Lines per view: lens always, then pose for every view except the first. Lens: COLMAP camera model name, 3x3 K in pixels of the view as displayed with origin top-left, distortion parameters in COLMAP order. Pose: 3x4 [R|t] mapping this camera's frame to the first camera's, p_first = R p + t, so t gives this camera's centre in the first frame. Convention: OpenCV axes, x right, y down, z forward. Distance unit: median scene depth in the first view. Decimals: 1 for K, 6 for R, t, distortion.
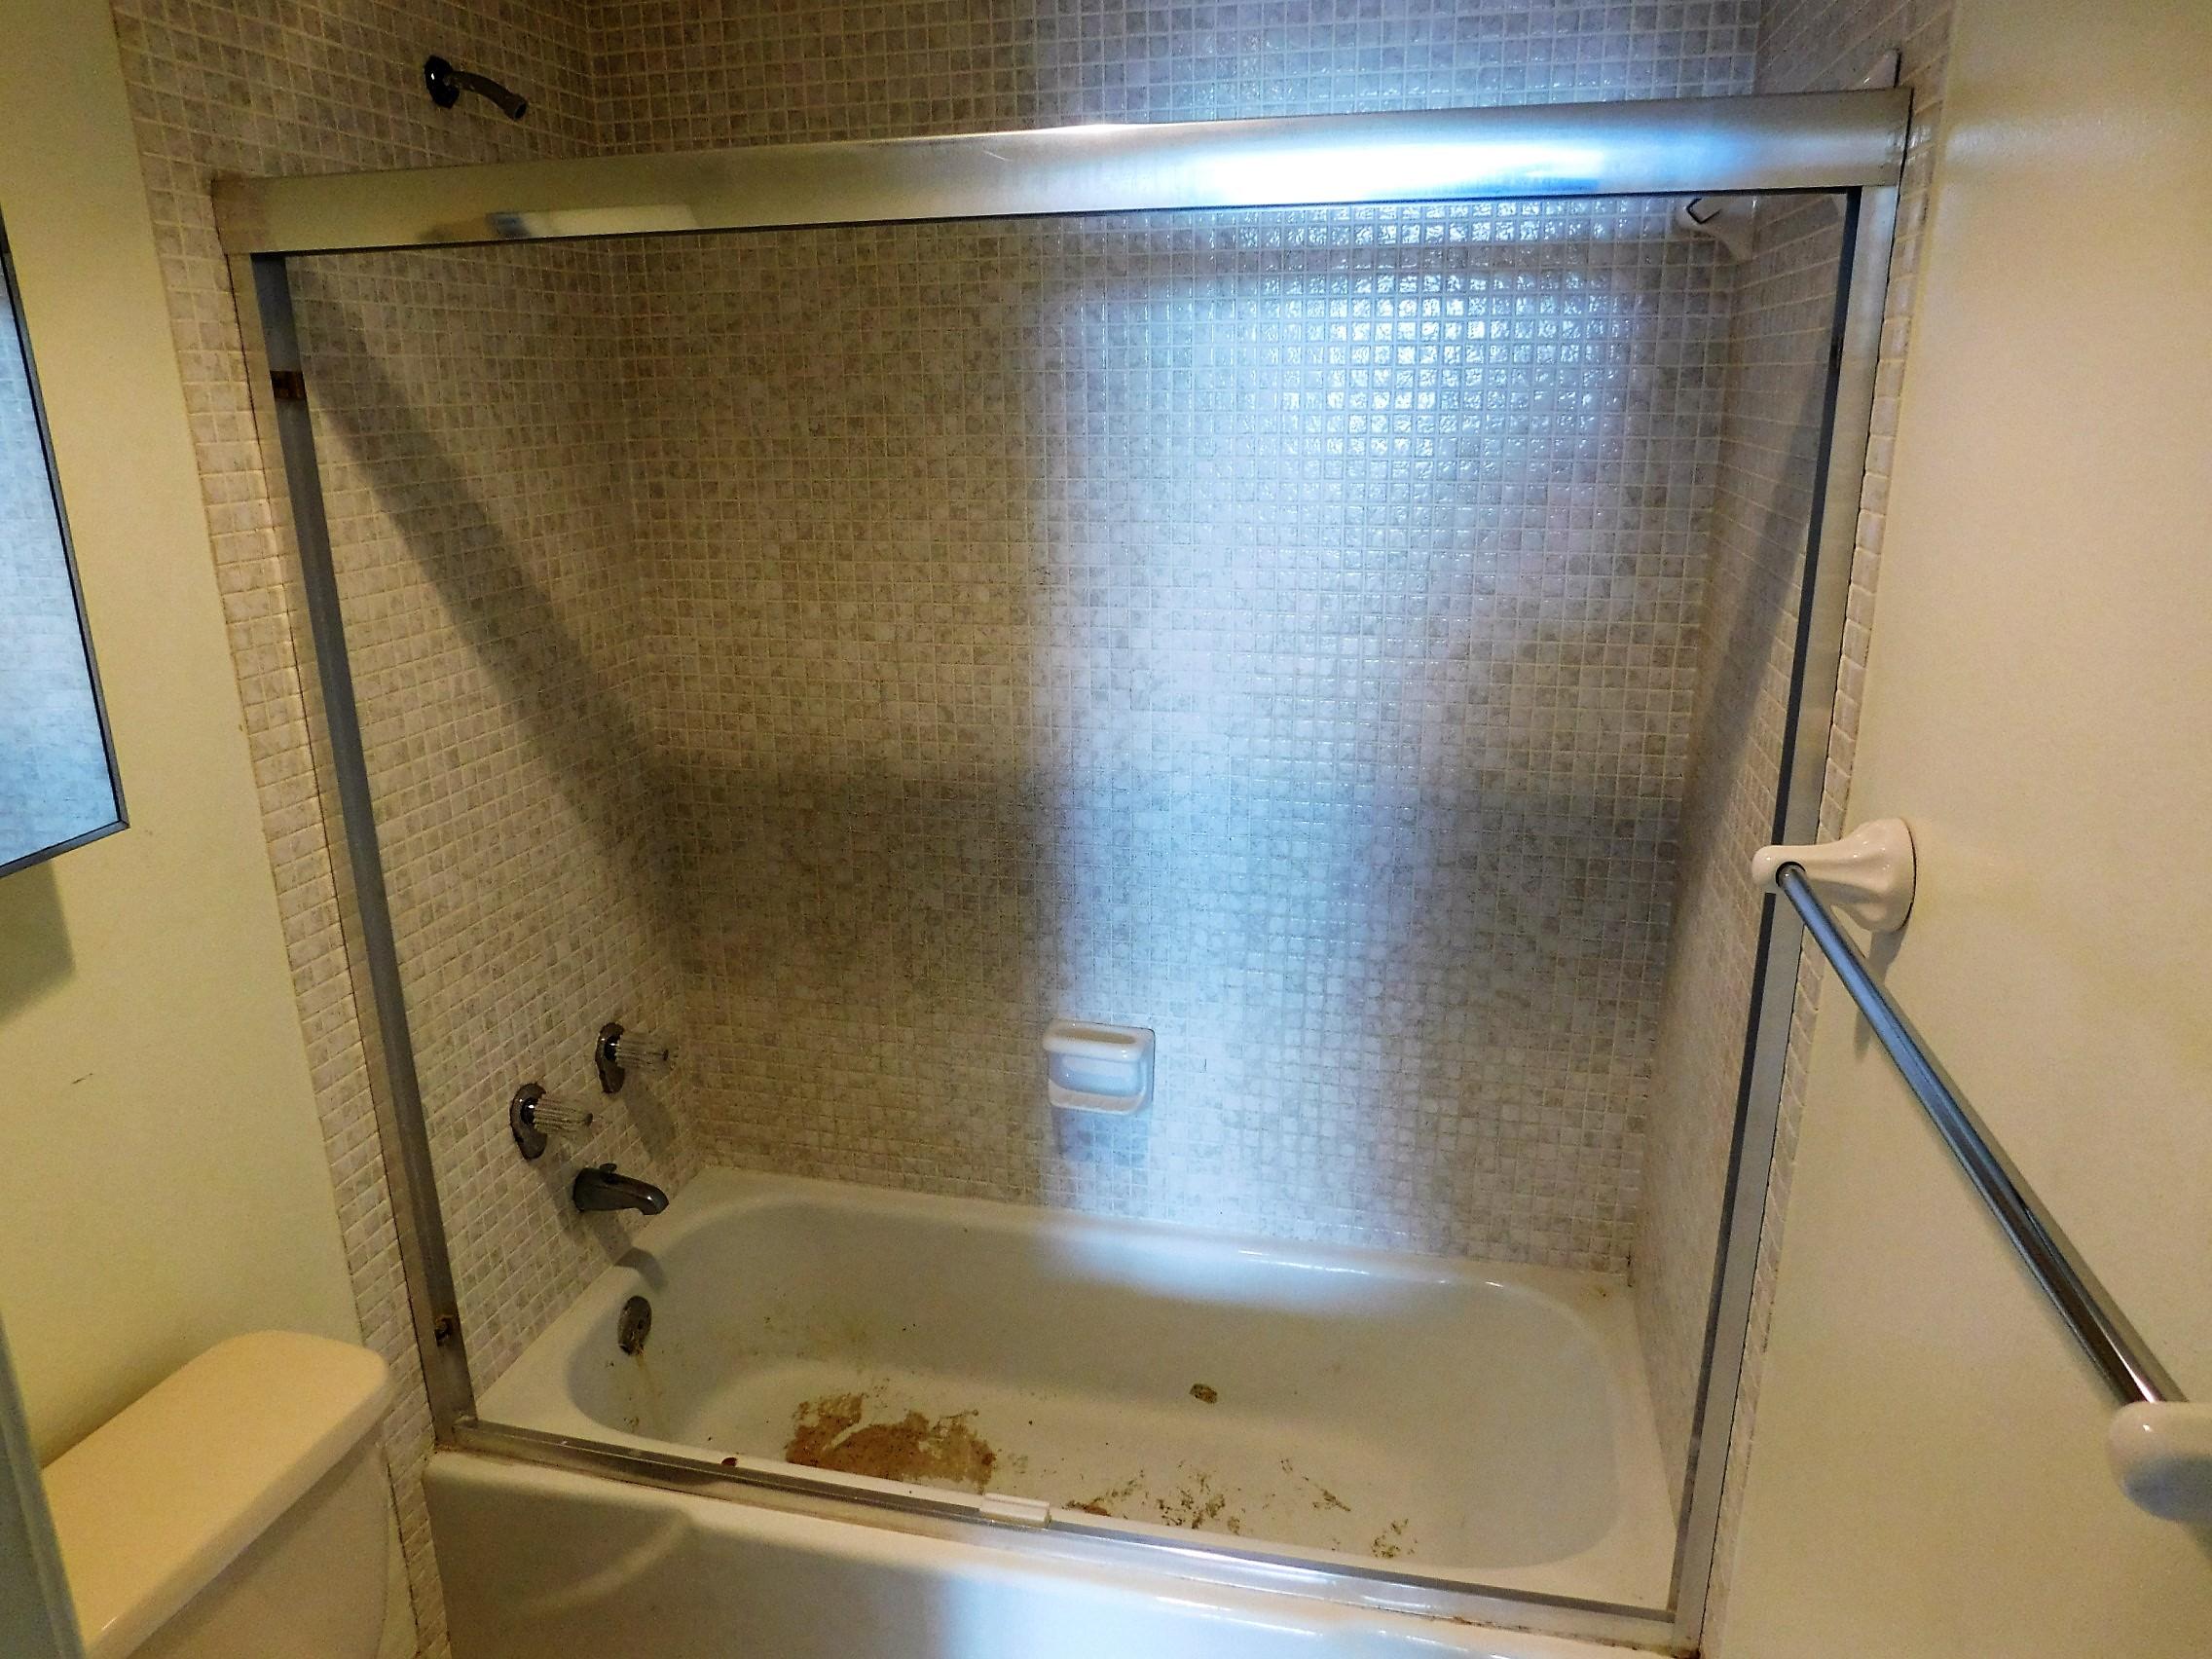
lens RADIAL K [[1463.9, 0, 1106.0], [0, 1463.9, 829.5], [0, 0, 1]] dist [-0.070355, 0.048312]
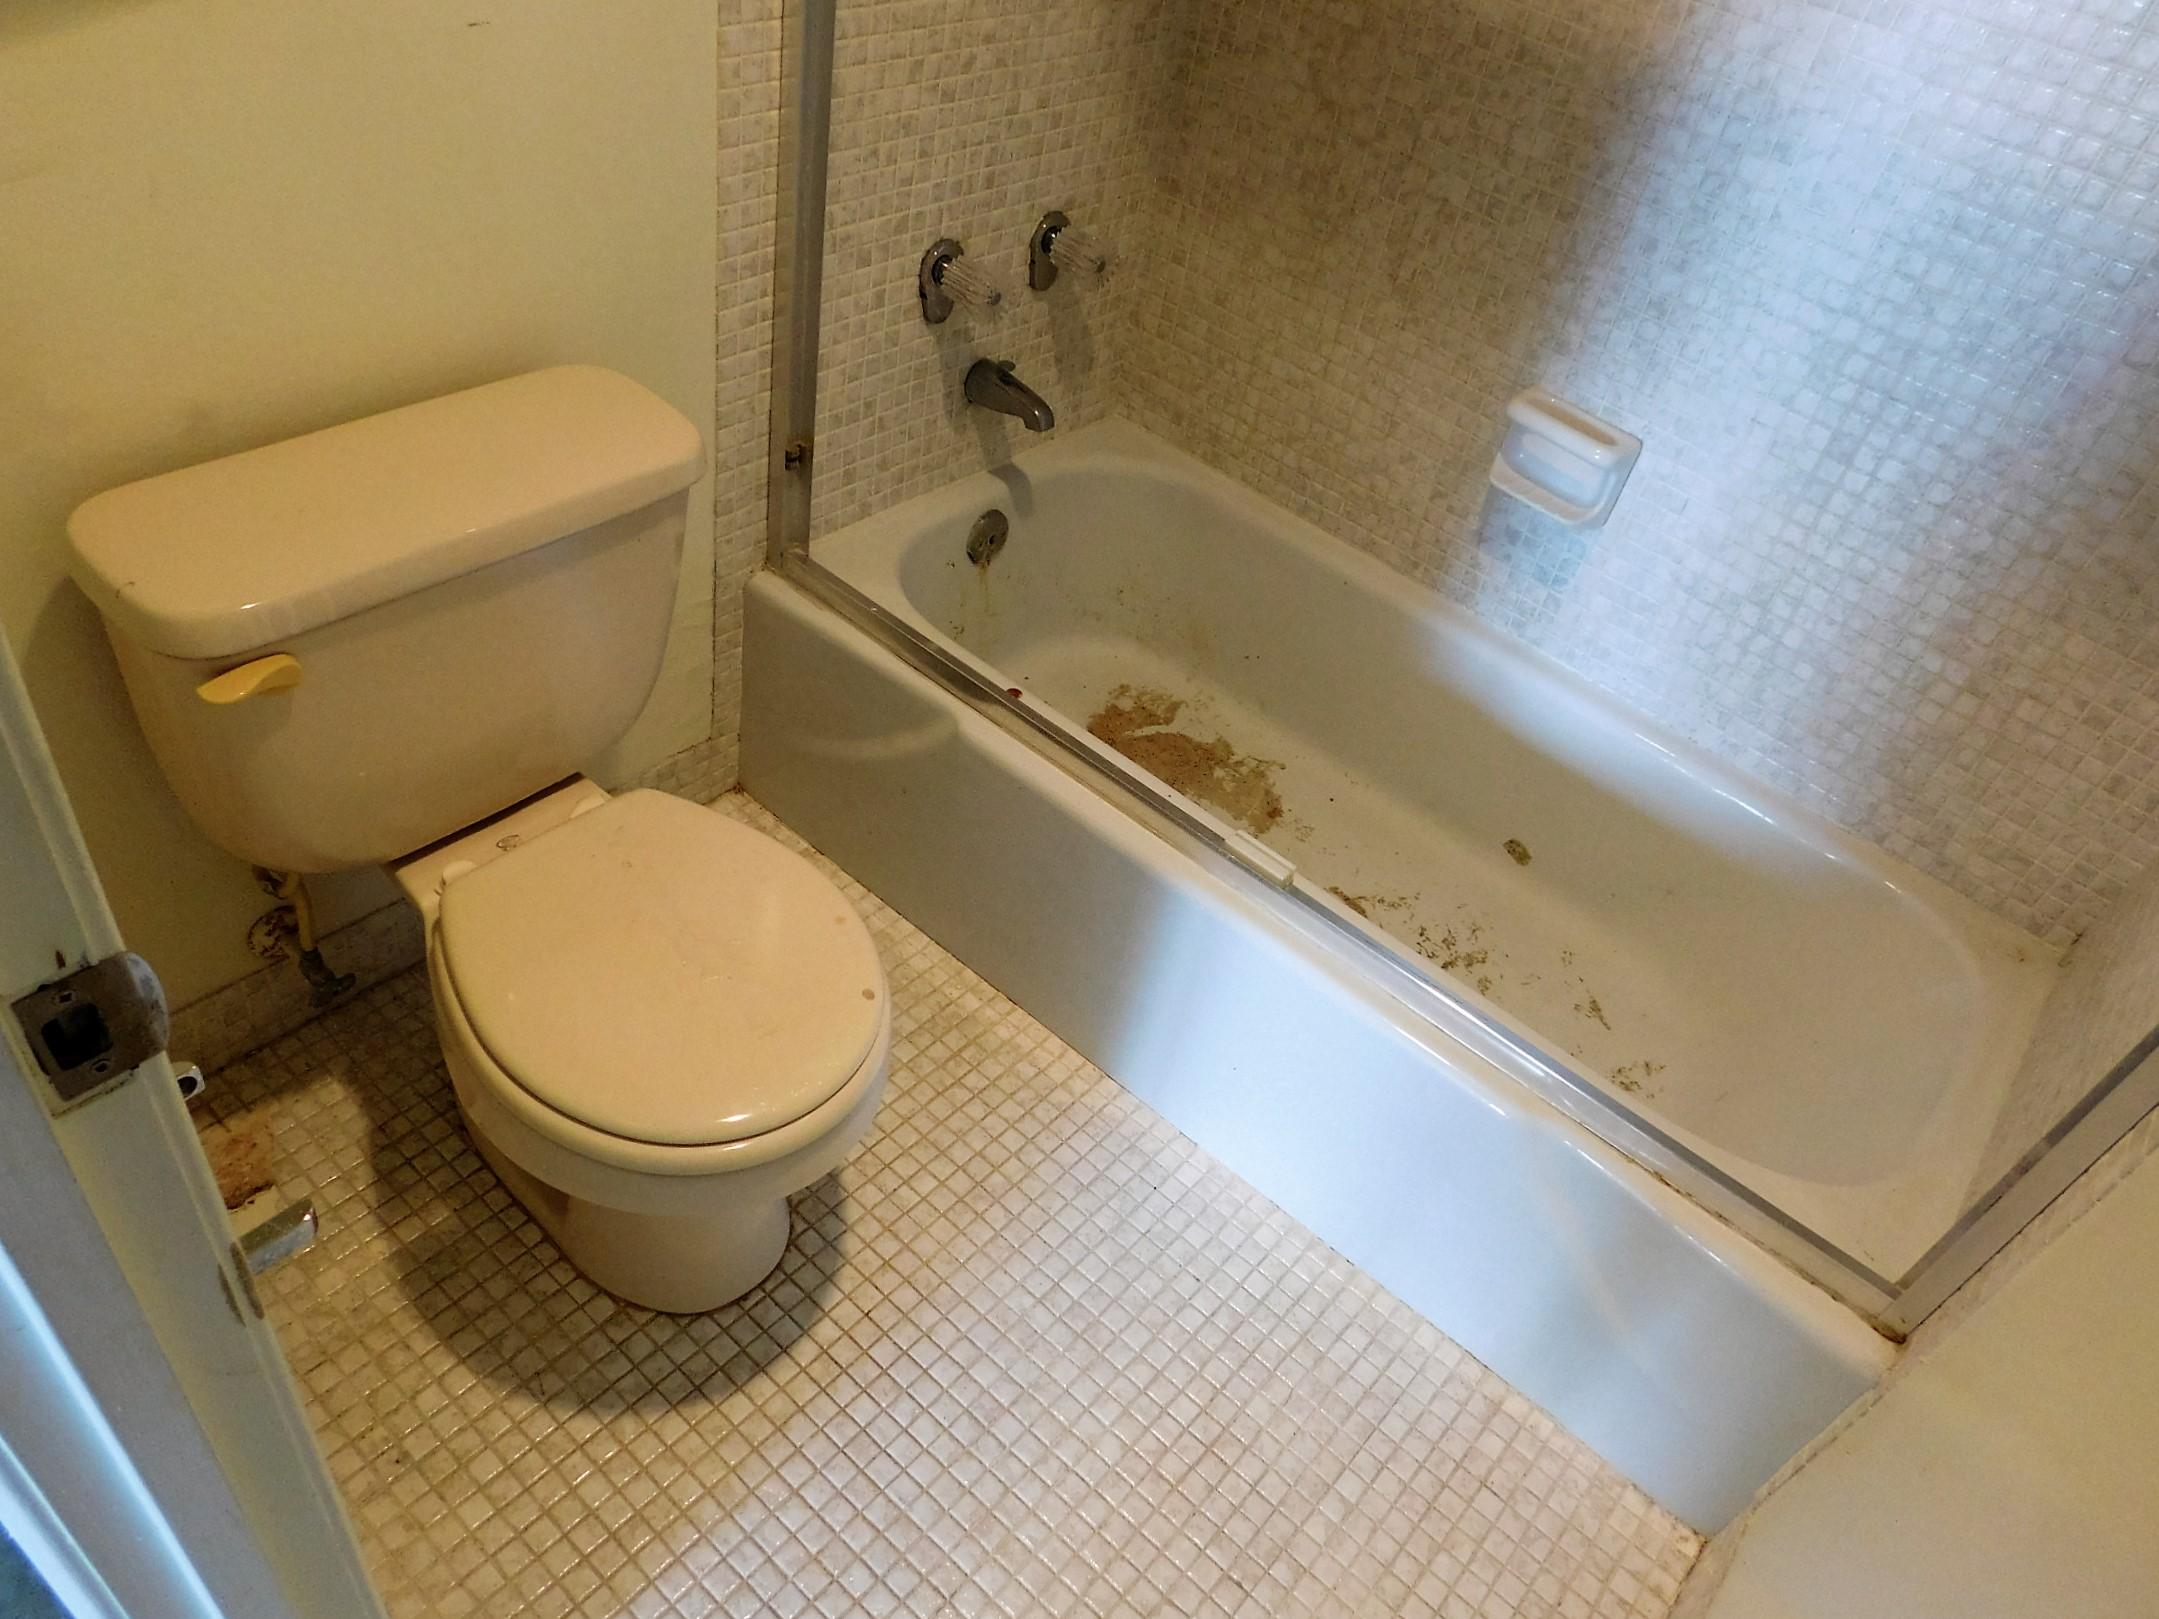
lens RADIAL K [[1489.6, 0, 1079.5], [0, 1489.6, 809.5], [0, 0, 1]] dist [-0.083291, 0.071792]
pose [[0.874685, 0.422144, -0.238163, 0.039801], [-0.295451, 0.853896, 0.428450, 0.055459], [0.384234, -0.304394, 0.871613, 0.105503]]
